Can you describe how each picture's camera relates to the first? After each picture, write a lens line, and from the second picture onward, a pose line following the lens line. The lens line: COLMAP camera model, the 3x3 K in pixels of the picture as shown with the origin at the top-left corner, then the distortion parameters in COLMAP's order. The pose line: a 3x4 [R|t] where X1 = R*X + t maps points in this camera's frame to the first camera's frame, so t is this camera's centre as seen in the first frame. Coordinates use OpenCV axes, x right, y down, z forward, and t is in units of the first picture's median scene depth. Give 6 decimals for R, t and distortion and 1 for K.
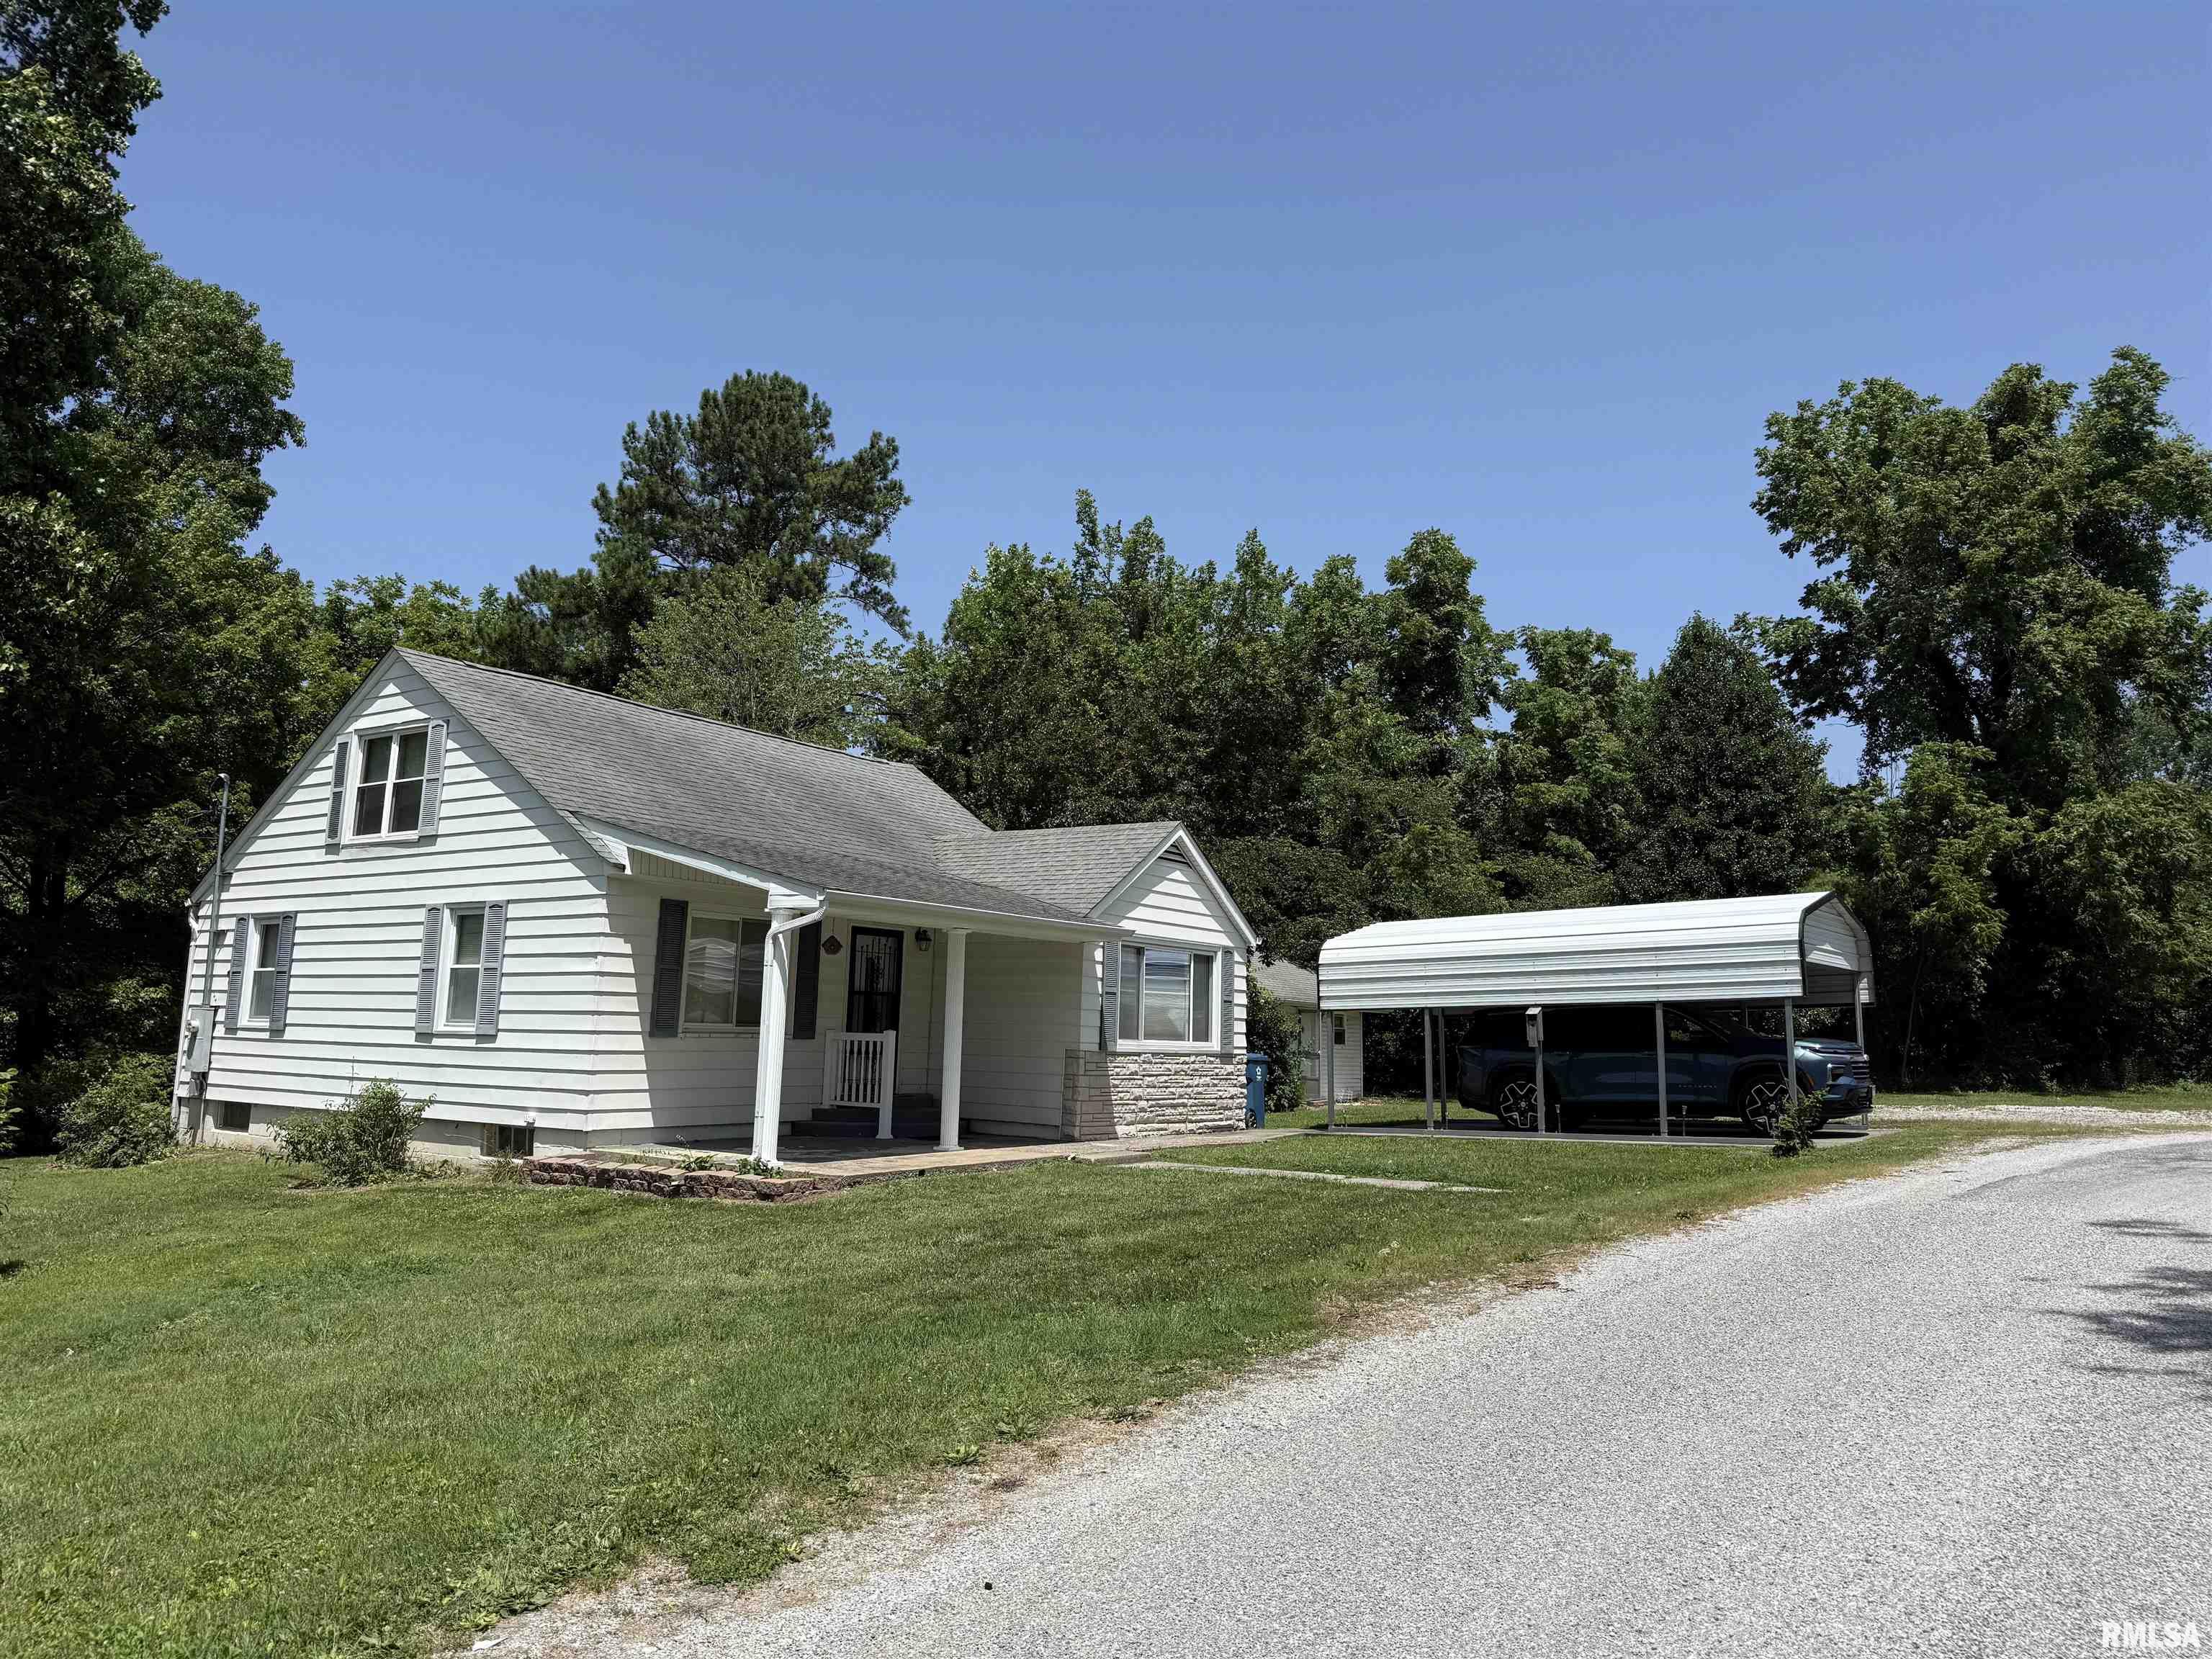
lens RADIAL K [[1540.1, 0, 1099.4], [0, 1540.1, 838.5], [0, 0, 1]] dist [0.078971, -0.043301]
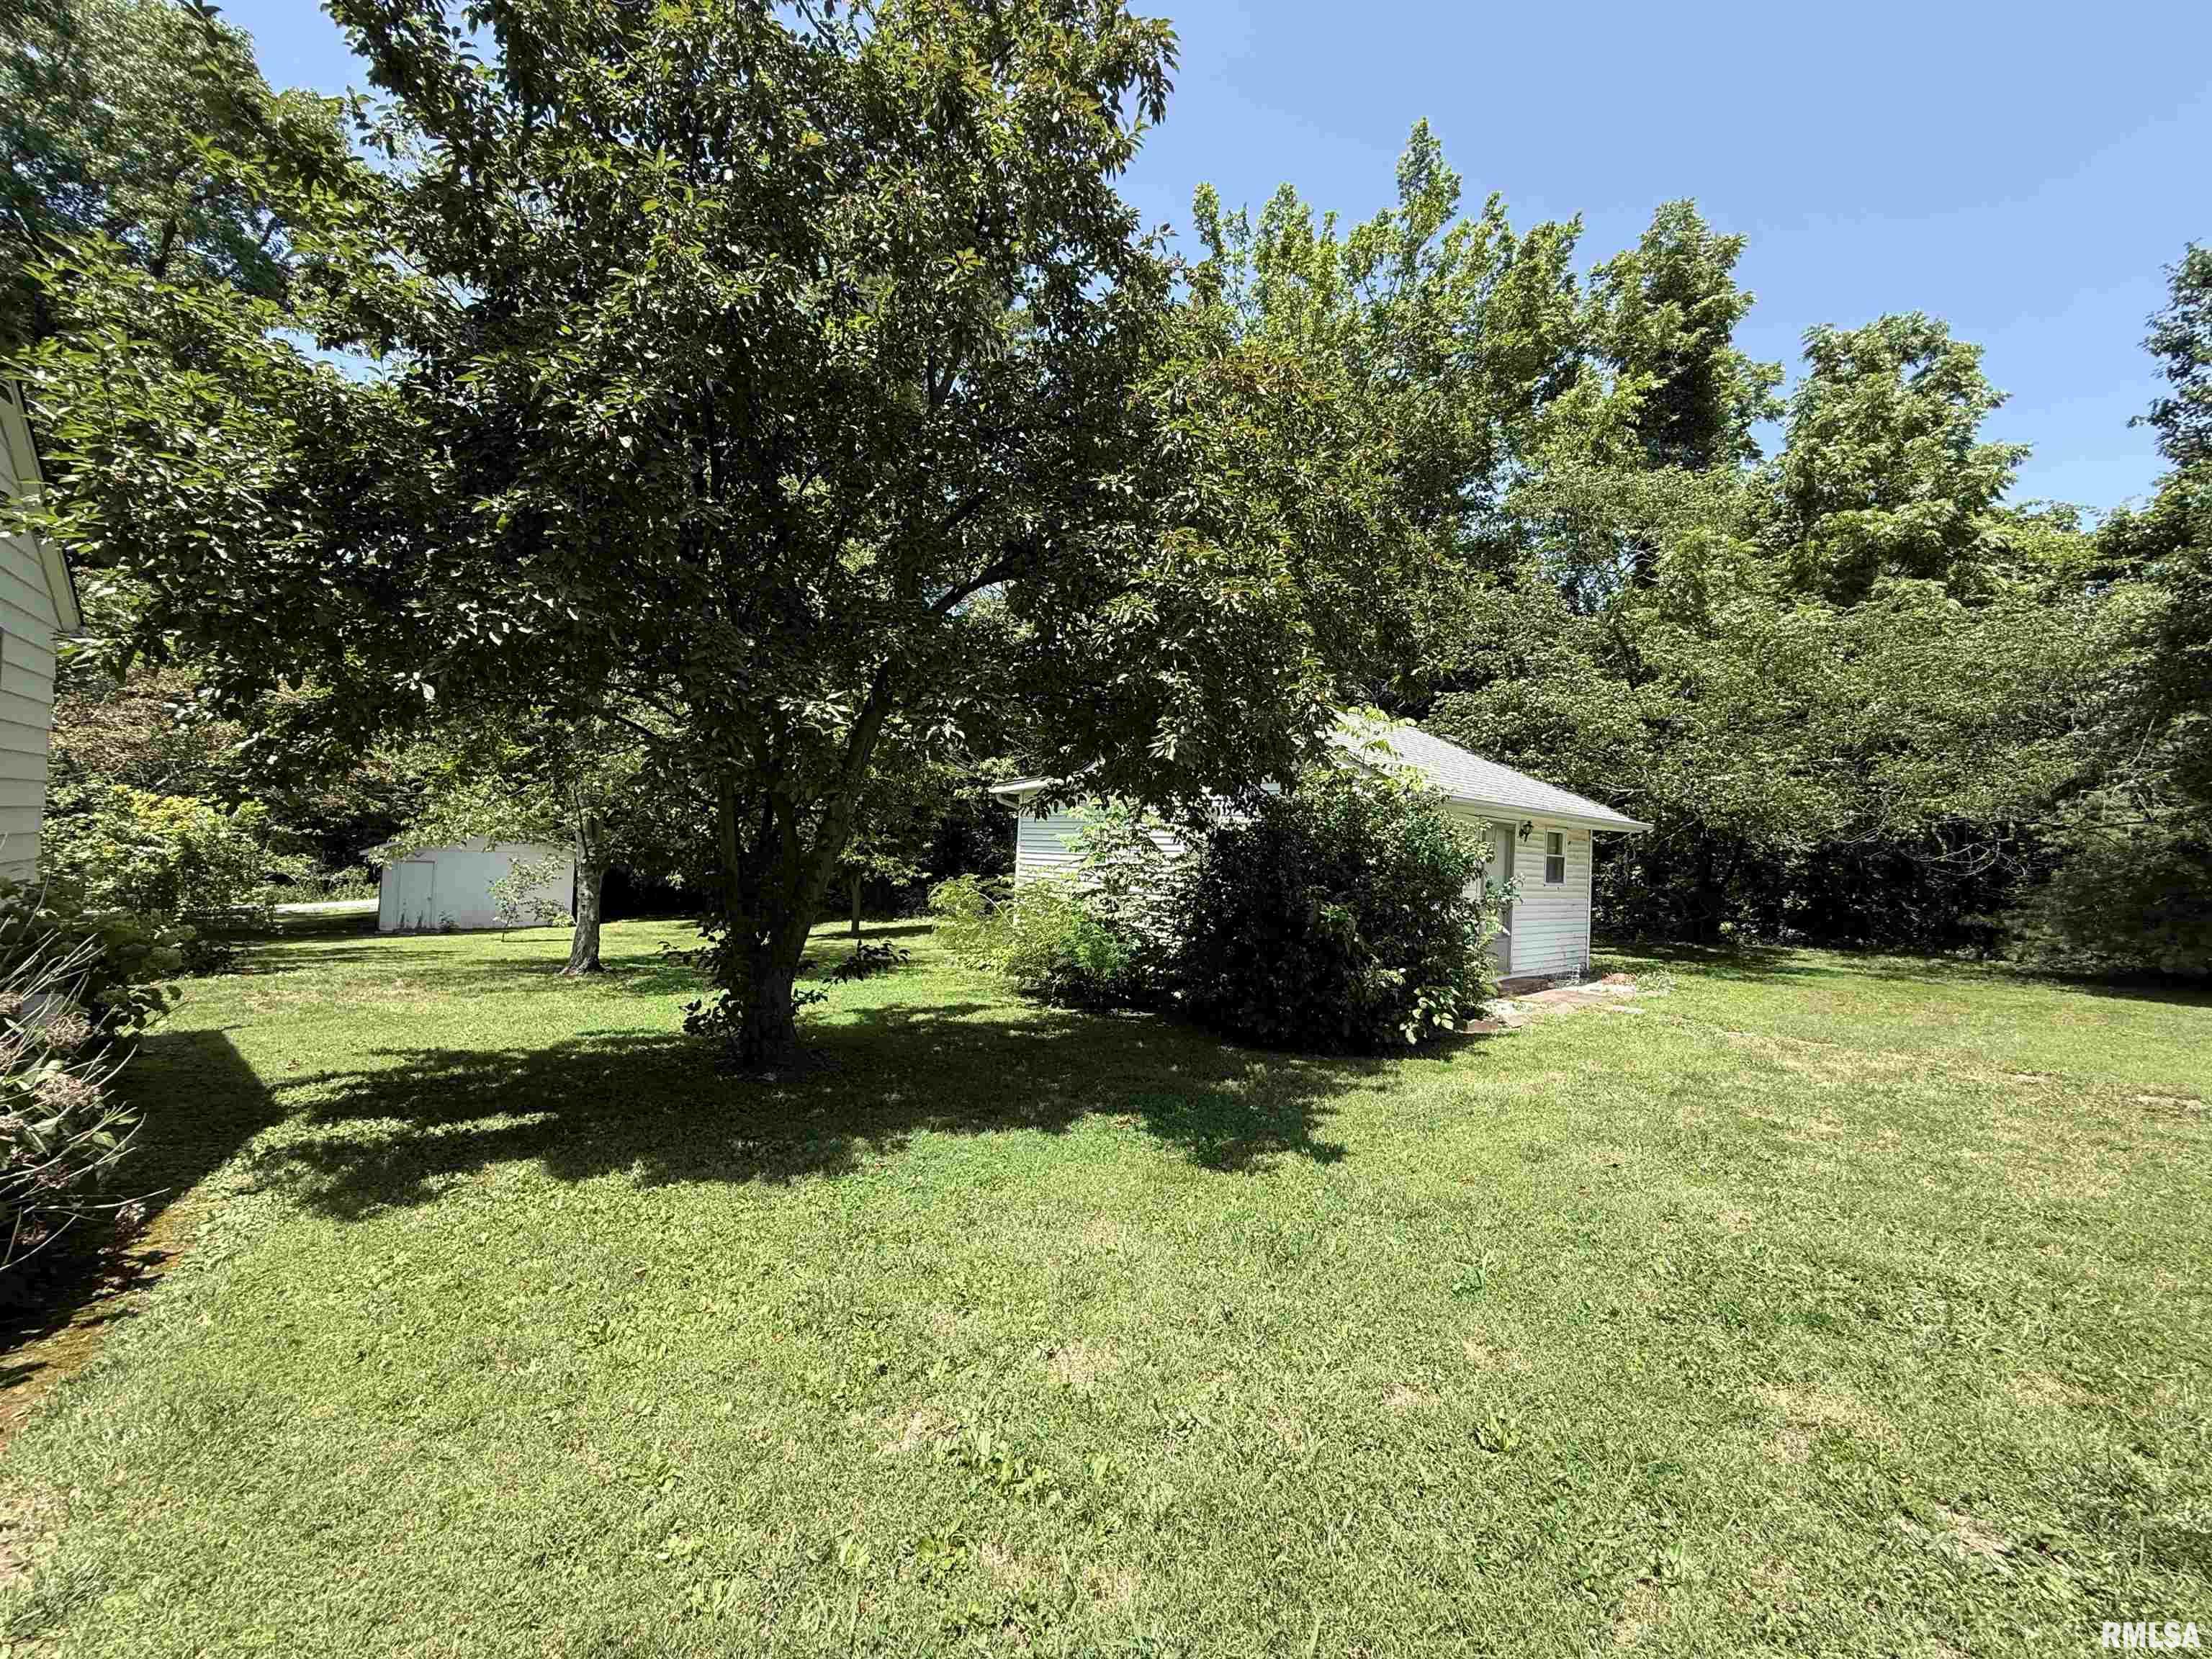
lens RADIAL K [[886.8, 0, 1098.5], [0, 886.8, 820.7], [0, 0, 1]] dist [-0.002151, 0.000830]
pose [[0.962209, 0.008735, -0.272173, 0.079616], [0.014797, 0.996332, 0.084288, 0.078909], [0.271911, -0.085129, 0.958550, 0.632172]]
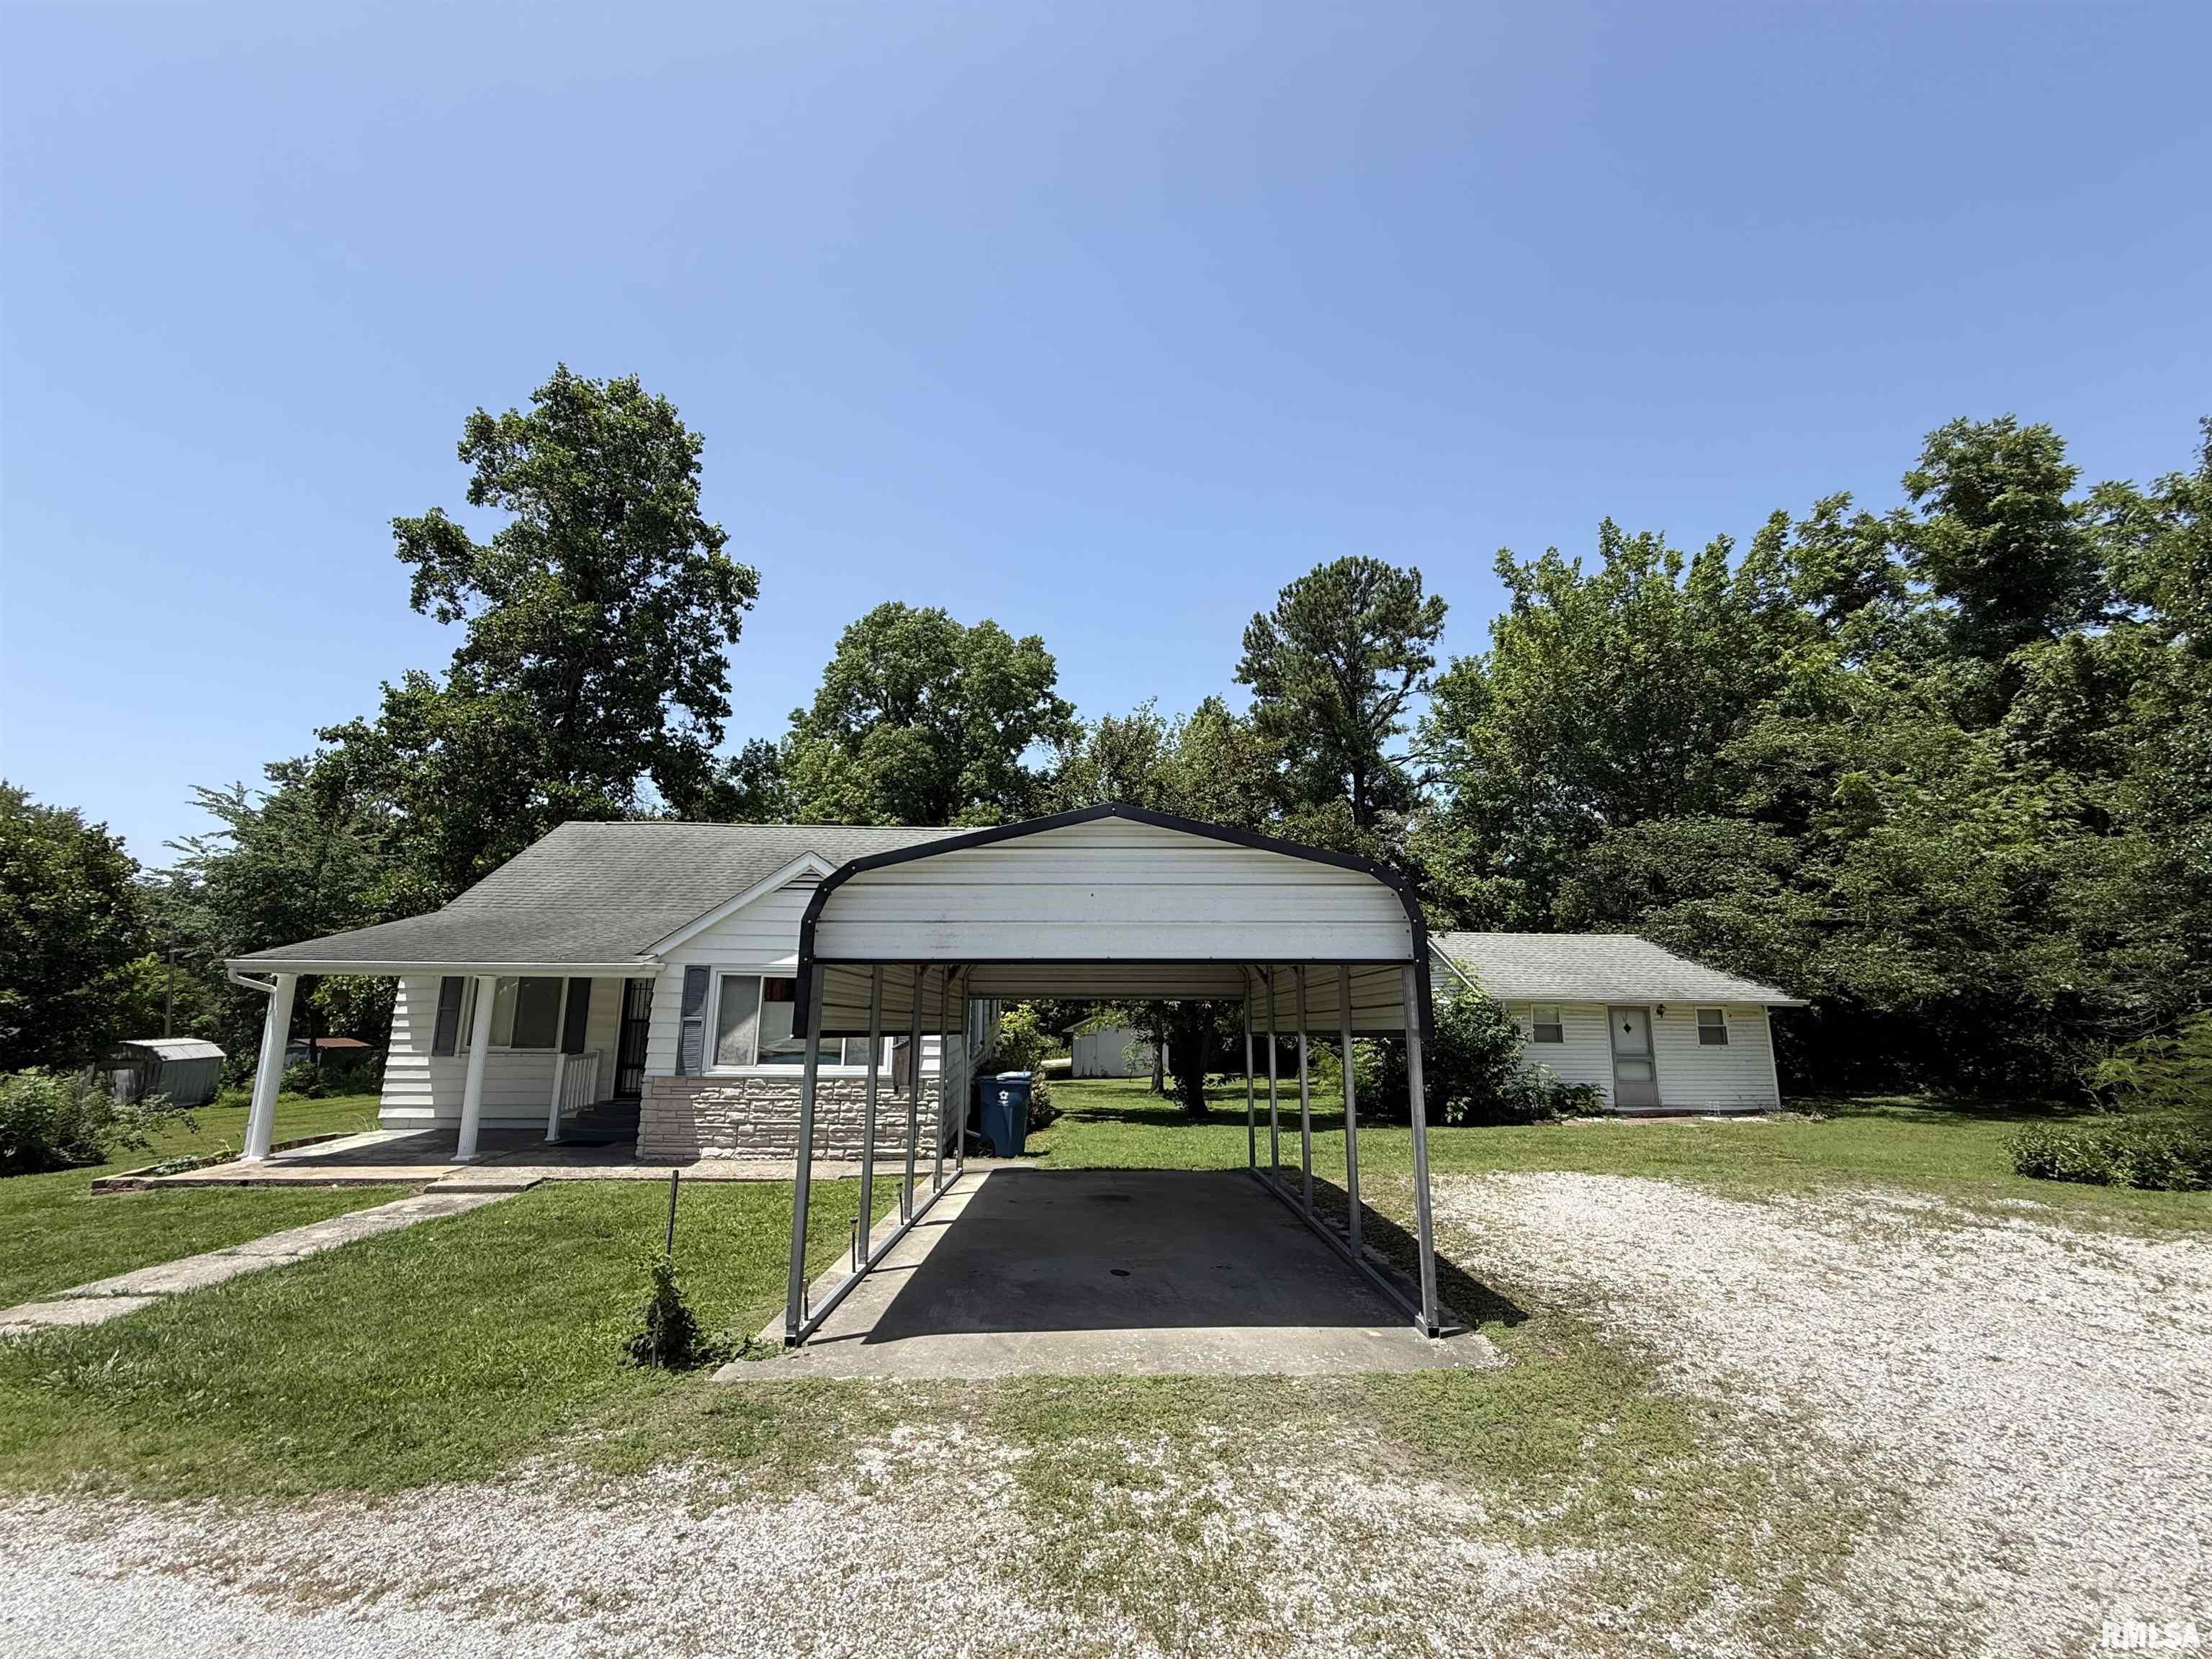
lens RADIAL K [[886.8, 0, 1101.0], [0, 886.8, 838.4], [0, 0, 1]] dist [-0.002151, 0.000830]
pose [[0.610457, -0.158069, -0.776116, 0.351395], [0.109892, 0.987309, -0.114647, 0.039064], [0.784389, -0.015302, 0.620081, 0.430055]]
